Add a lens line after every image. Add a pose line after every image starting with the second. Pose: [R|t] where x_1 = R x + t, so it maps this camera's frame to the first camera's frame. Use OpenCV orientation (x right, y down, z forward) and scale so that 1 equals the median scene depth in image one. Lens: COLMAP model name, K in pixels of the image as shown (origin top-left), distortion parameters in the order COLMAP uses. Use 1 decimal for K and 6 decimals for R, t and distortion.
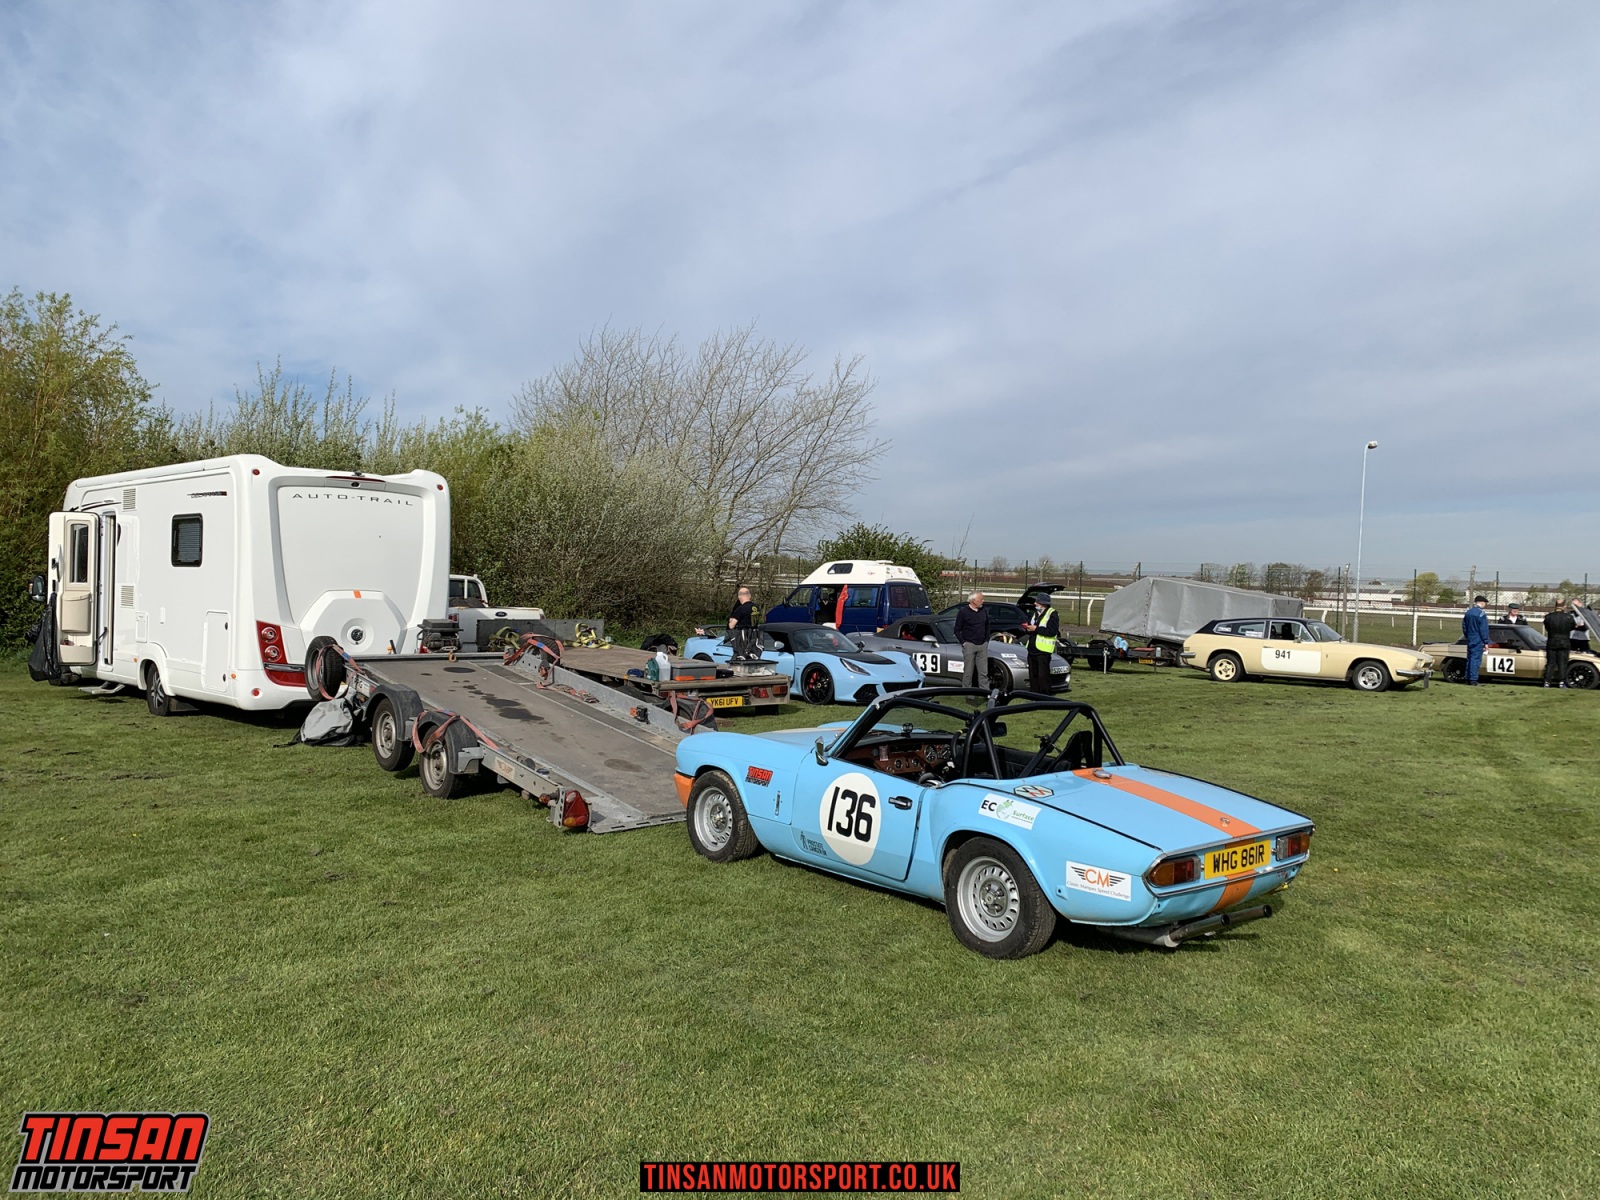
lens RADIAL K [[1188.0, 0, 811.0], [0, 1188.0, 595.3], [0, 0, 1]] dist [0.019734, -0.008011]
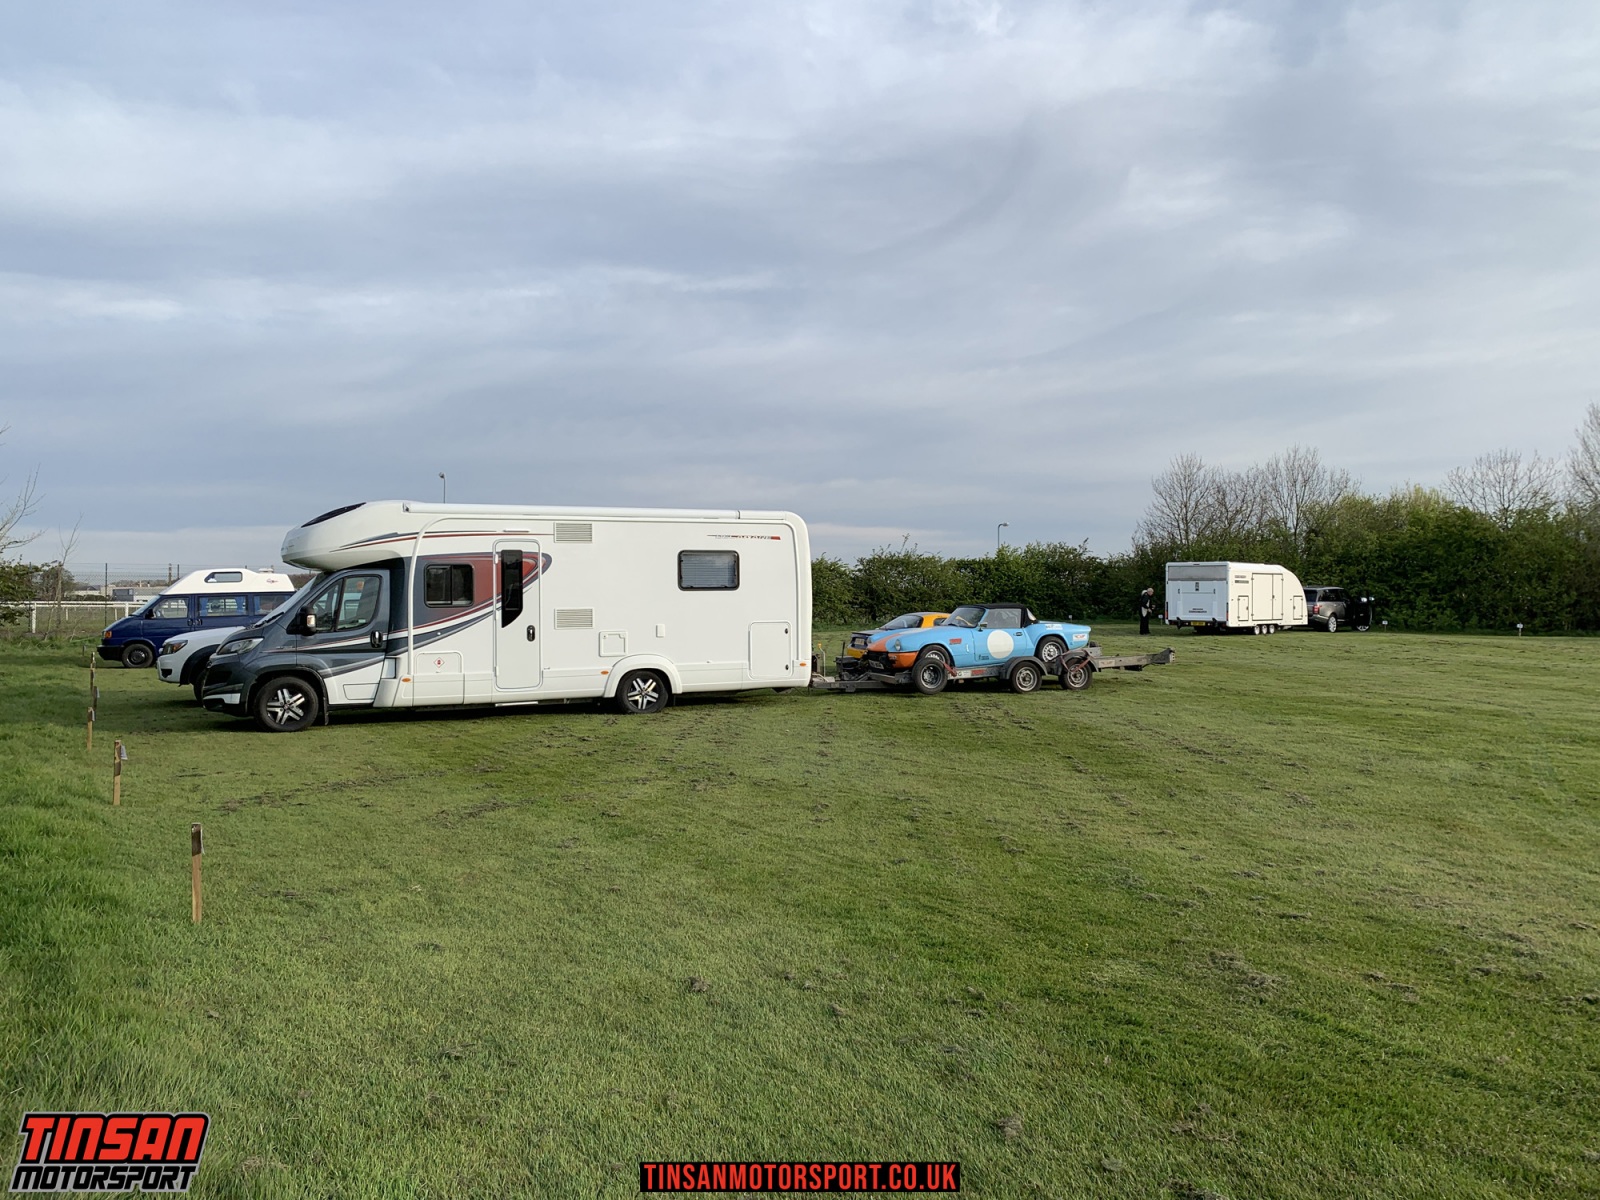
lens RADIAL K [[1188.0, 0, 811.0], [0, 1188.0, 595.3], [0, 0, 1]] dist [0.019734, -0.008011]
pose [[0.387485, -0.032222, 0.921313, -1.417265], [0.024042, 0.999402, 0.024842, -0.041135], [-0.921563, 0.012524, 0.388028, 0.330535]]
